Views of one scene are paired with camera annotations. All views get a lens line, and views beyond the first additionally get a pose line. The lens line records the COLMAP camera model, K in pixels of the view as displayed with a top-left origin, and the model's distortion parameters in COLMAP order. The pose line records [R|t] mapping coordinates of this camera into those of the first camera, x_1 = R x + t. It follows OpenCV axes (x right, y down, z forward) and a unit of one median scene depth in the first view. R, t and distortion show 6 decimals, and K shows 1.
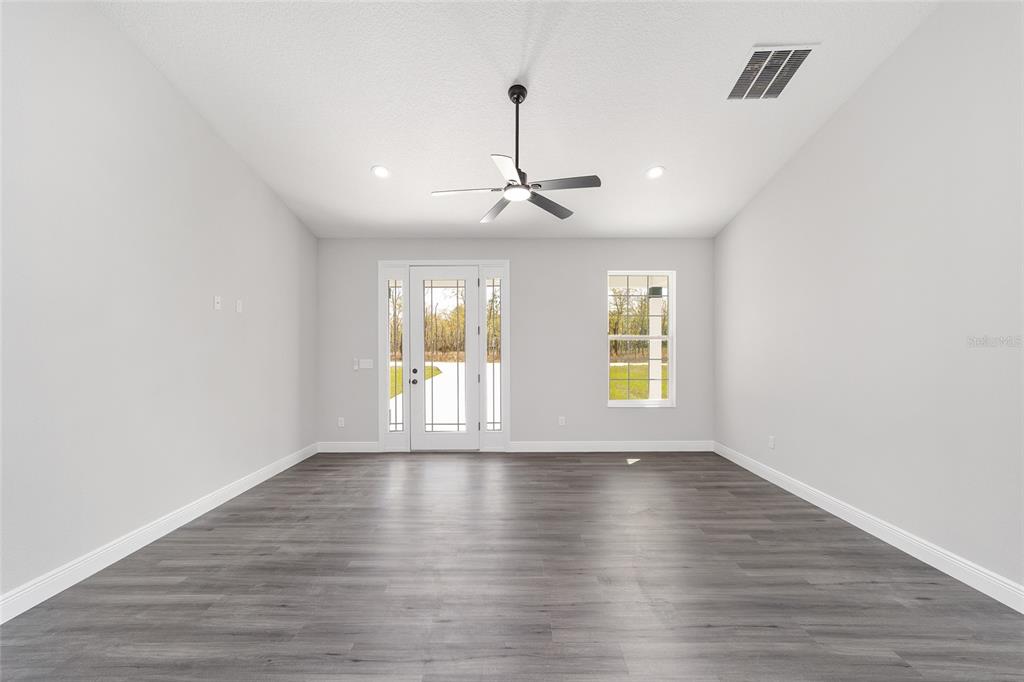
lens RADIAL K [[388.2, 0, 513.8], [0, 388.2, 347.2], [0, 0, 1]] dist [-0.012990, 0.004022]
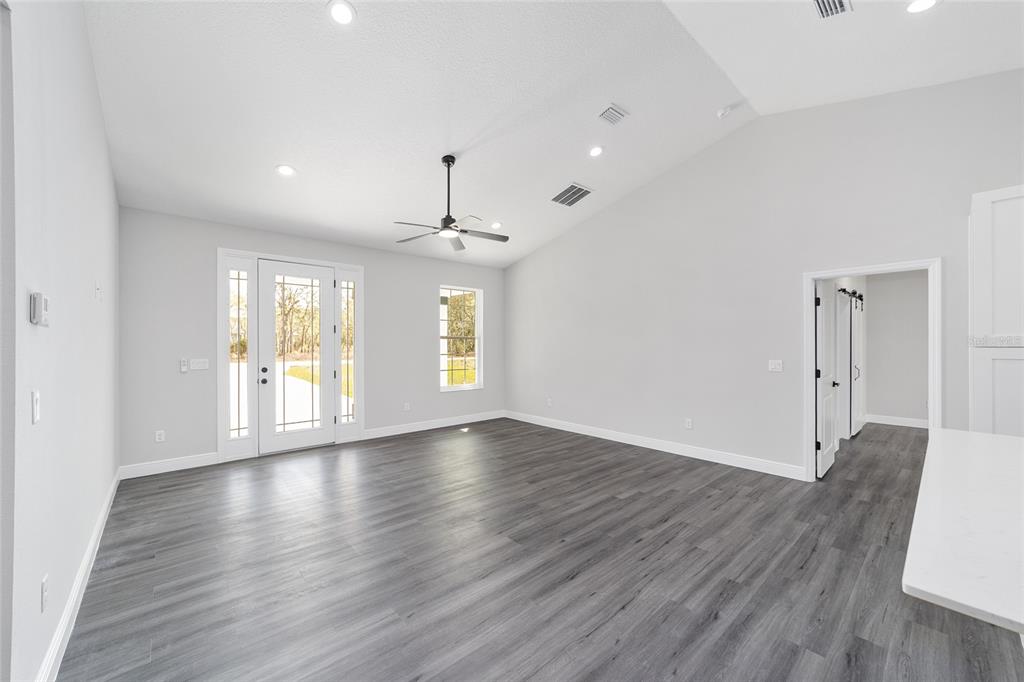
lens RADIAL K [[388.2, 0, 504.4], [0, 388.2, 341.4], [0, 0, 1]] dist [-0.012990, 0.004022]
pose [[0.756820, 0.006277, 0.653593, -0.433260], [-0.002168, 0.999972, -0.007092, -0.003557], [-0.653620, 0.003951, 0.756813, -0.098295]]
